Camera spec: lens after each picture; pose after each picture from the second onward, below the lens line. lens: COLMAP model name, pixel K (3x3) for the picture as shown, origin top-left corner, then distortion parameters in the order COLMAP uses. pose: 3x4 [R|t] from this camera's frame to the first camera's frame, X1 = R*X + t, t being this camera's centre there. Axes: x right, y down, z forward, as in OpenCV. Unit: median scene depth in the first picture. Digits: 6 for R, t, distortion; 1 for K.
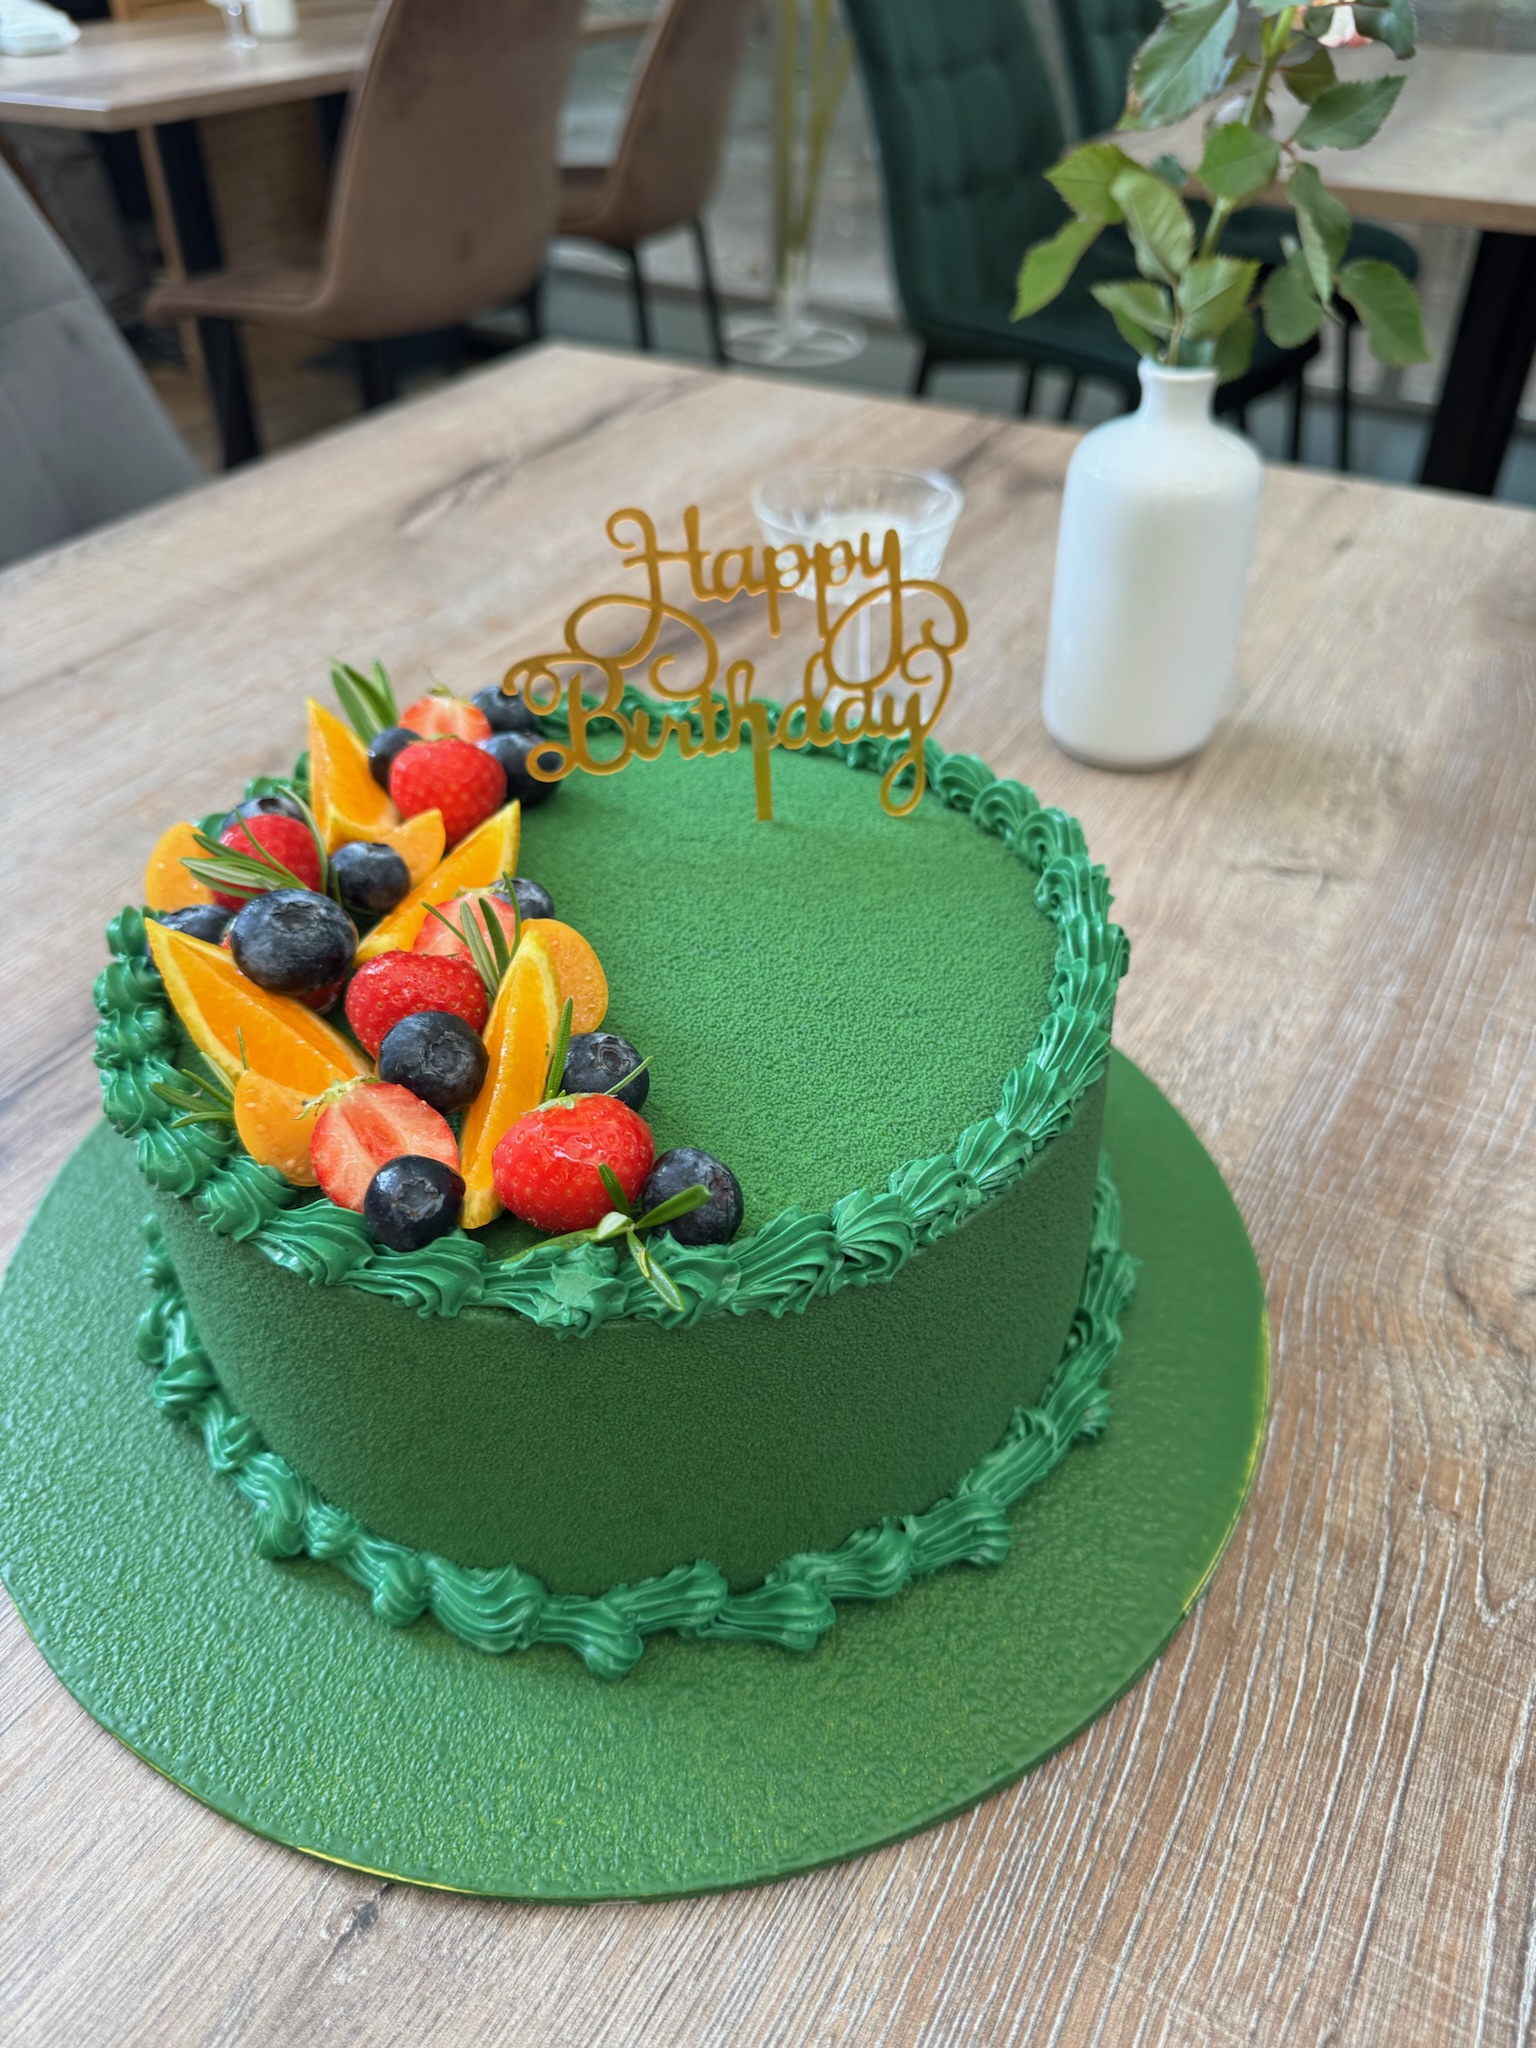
lens RADIAL K [[1481.3, 0, 766.7], [0, 1481.3, 1049.0], [0, 0, 1]] dist [0.094347, -0.185576]
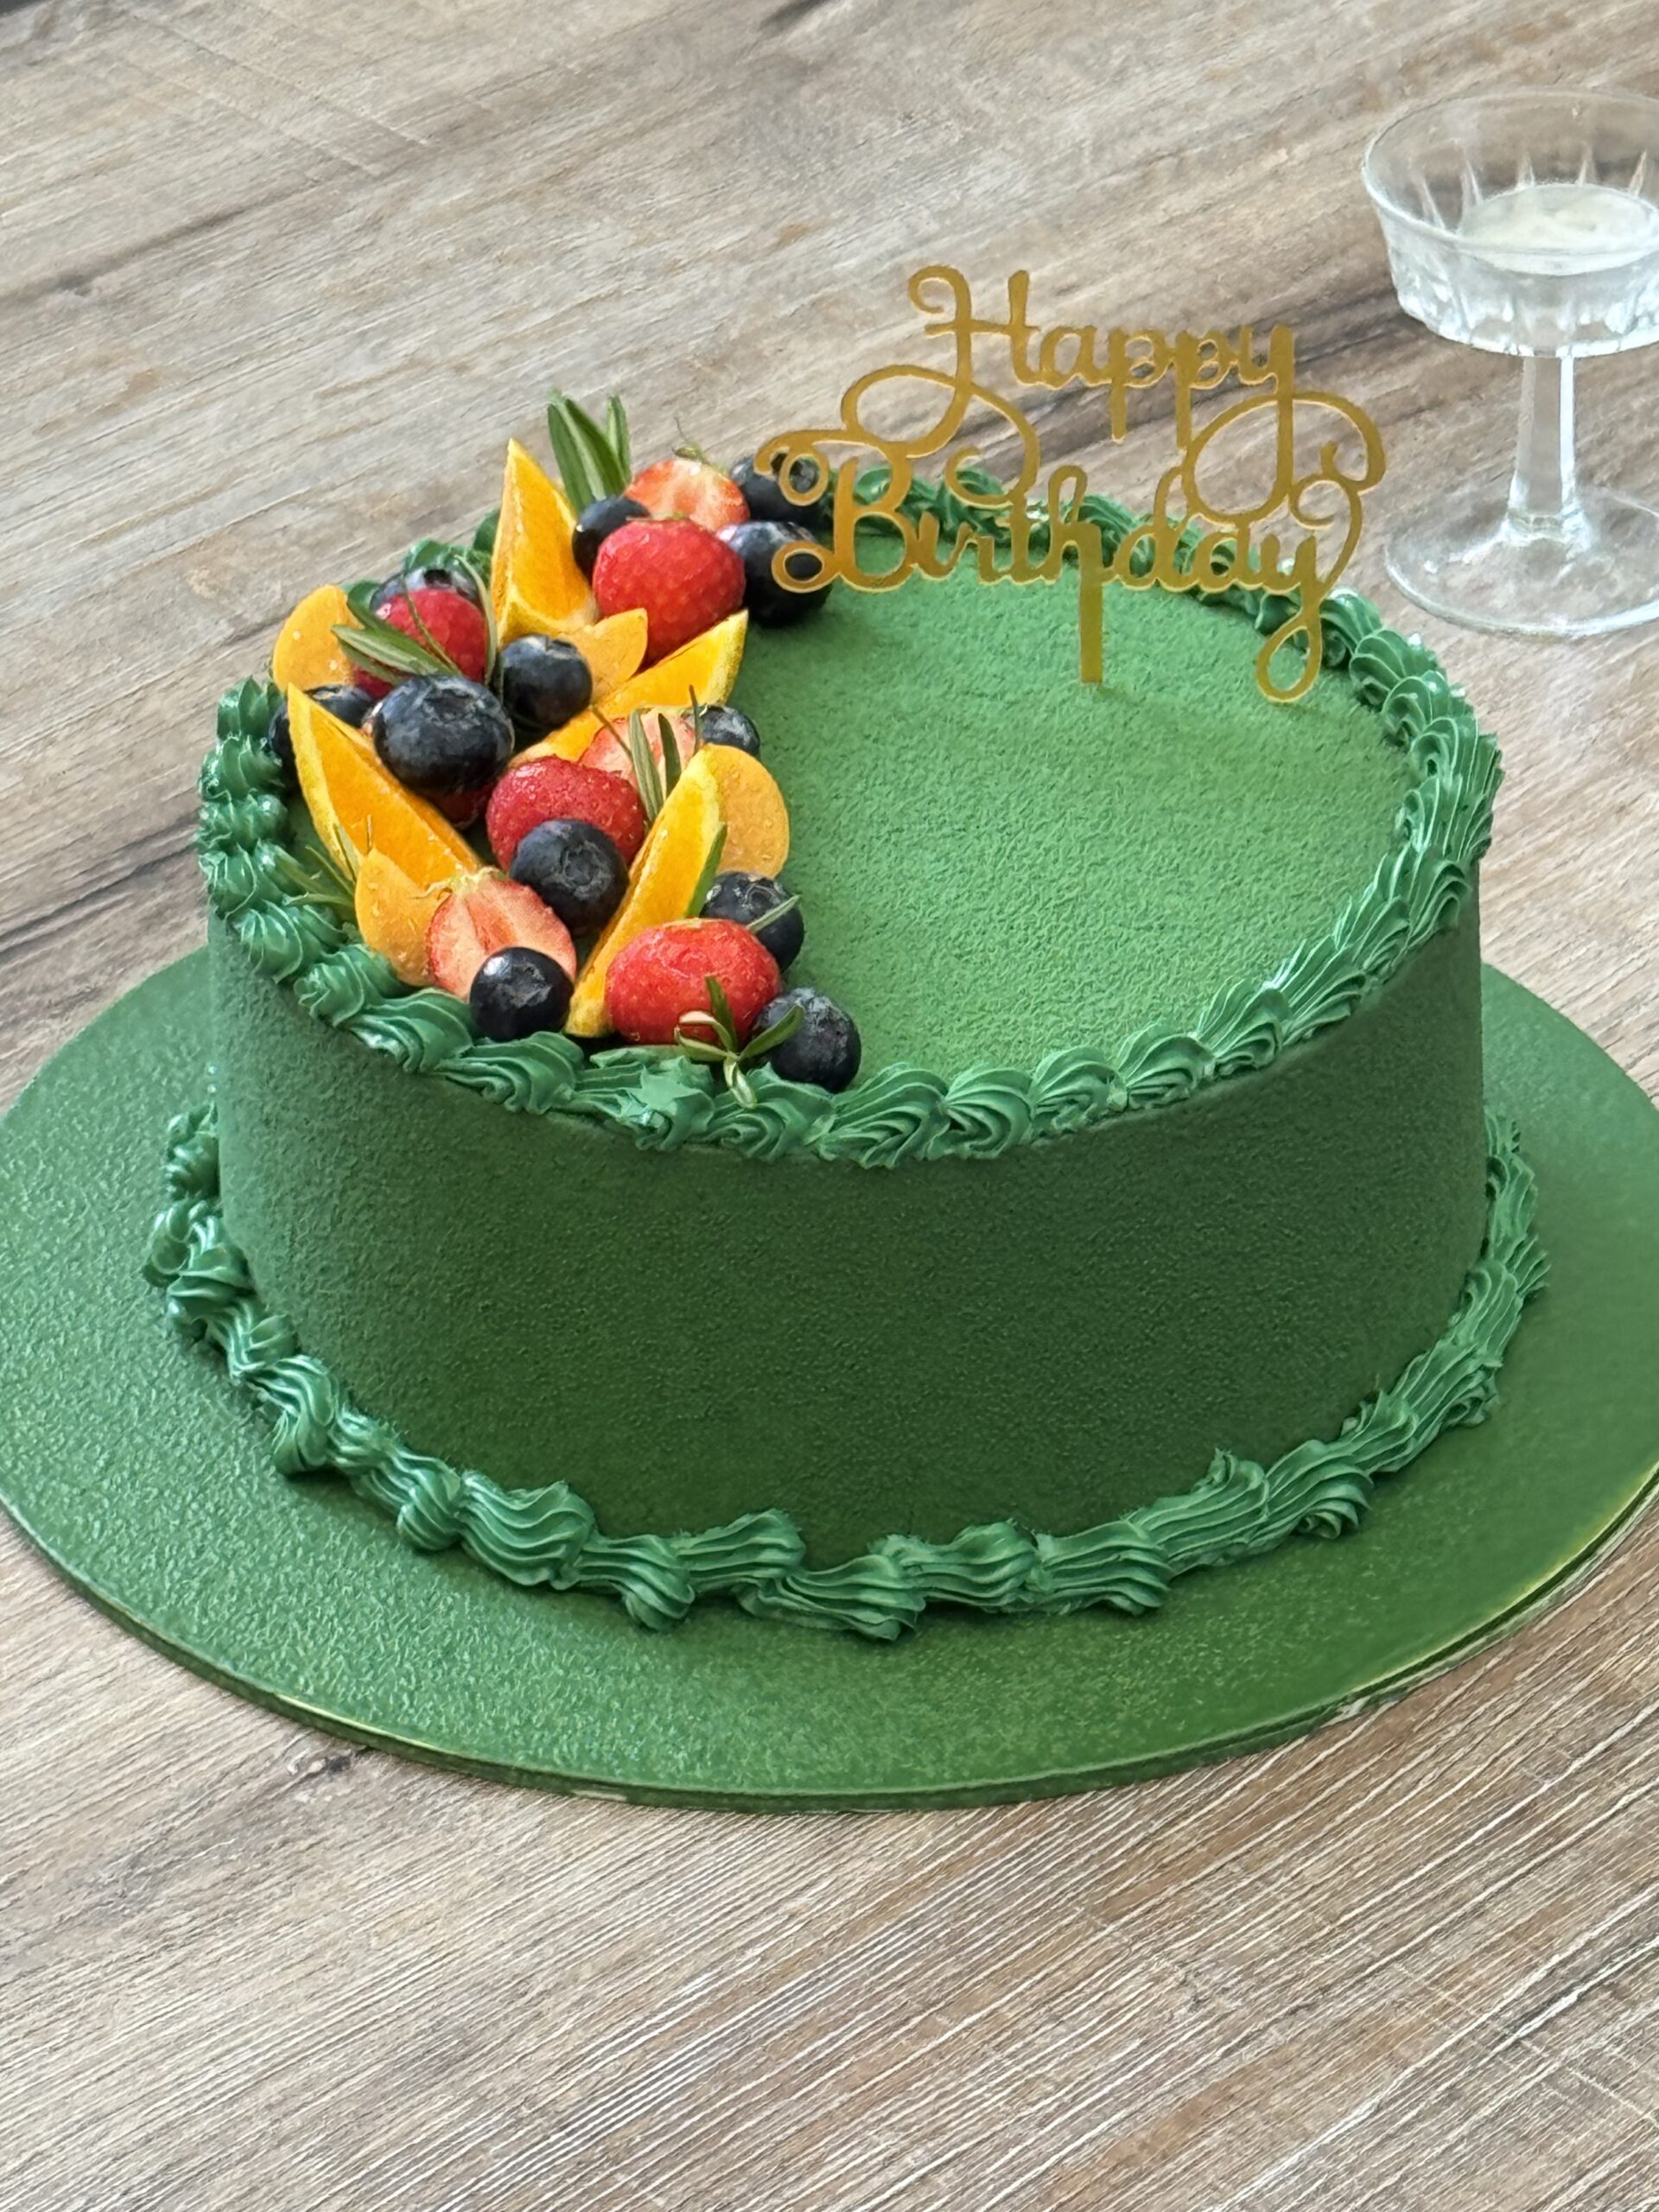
lens RADIAL K [[7800.1, 0, 829.5], [0, 7800.1, 1106.0], [0, 0, 1]] dist [0.095613, -0.476694]
pose [[0.961781, 0.139561, -0.235585, 0.947923], [-0.168172, 0.980043, -0.105988, 0.554823], [0.216091, 0.141556, 0.966057, -3.137286]]
